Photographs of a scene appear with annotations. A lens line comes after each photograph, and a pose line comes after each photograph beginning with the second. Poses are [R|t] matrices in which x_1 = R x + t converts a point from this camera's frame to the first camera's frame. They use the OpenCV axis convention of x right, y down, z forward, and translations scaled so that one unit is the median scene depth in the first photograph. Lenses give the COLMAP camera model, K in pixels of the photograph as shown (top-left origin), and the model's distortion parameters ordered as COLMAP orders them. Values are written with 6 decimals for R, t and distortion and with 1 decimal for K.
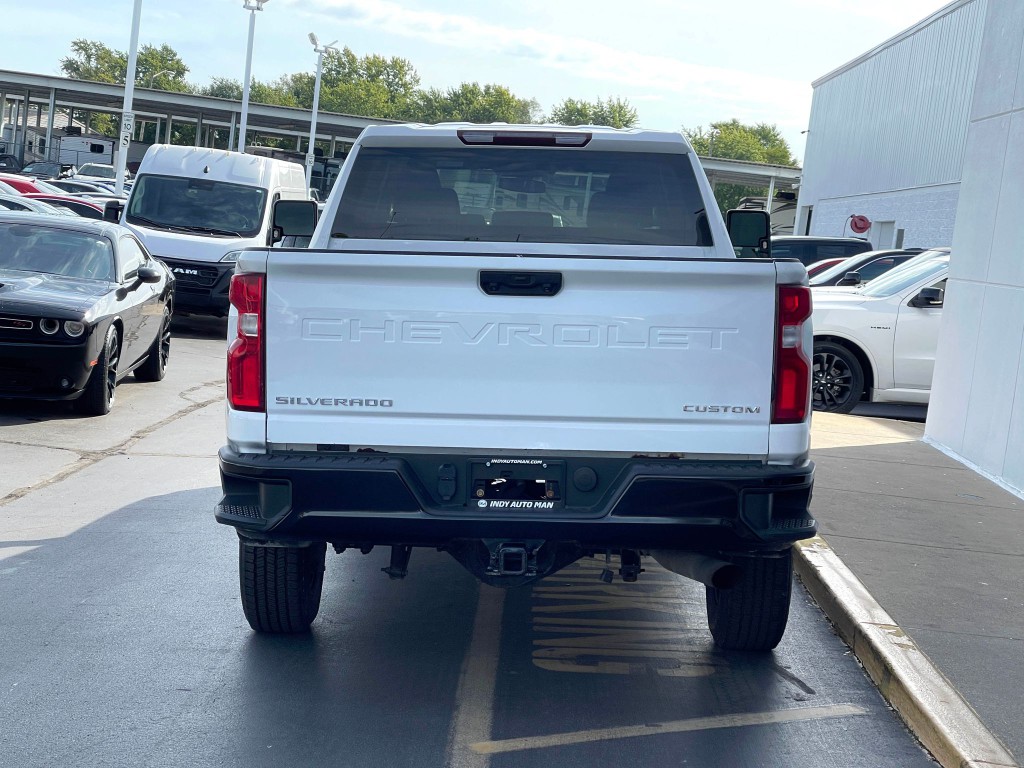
lens RADIAL K [[1908.1, 0, 512.0], [0, 1908.1, 384.0], [0, 0, 1]] dist [0.080866, 1.108376]
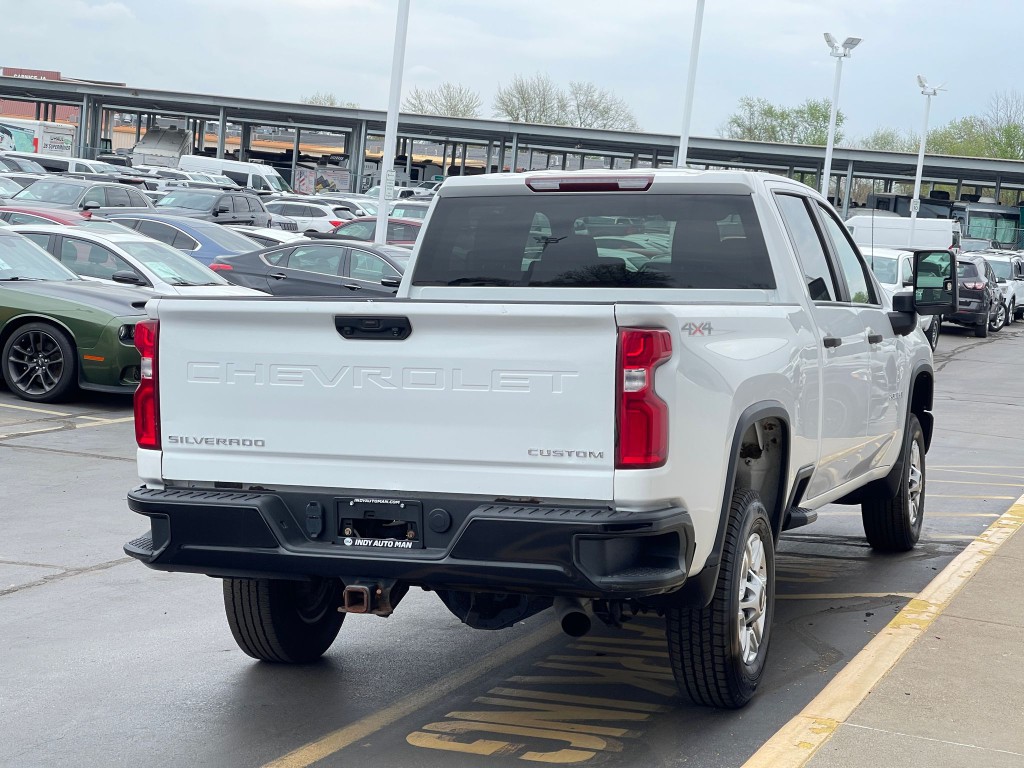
lens RADIAL K [[1901.5, 0, 526.2], [0, 1901.5, 405.5], [0, 0, 1]] dist [0.220000, 0.050095]
pose [[0.942758, 0.006367, -0.333417, 0.416453], [-0.011224, 0.999857, -0.012644, 0.001092], [0.333289, 0.015662, 0.942695, 0.062603]]
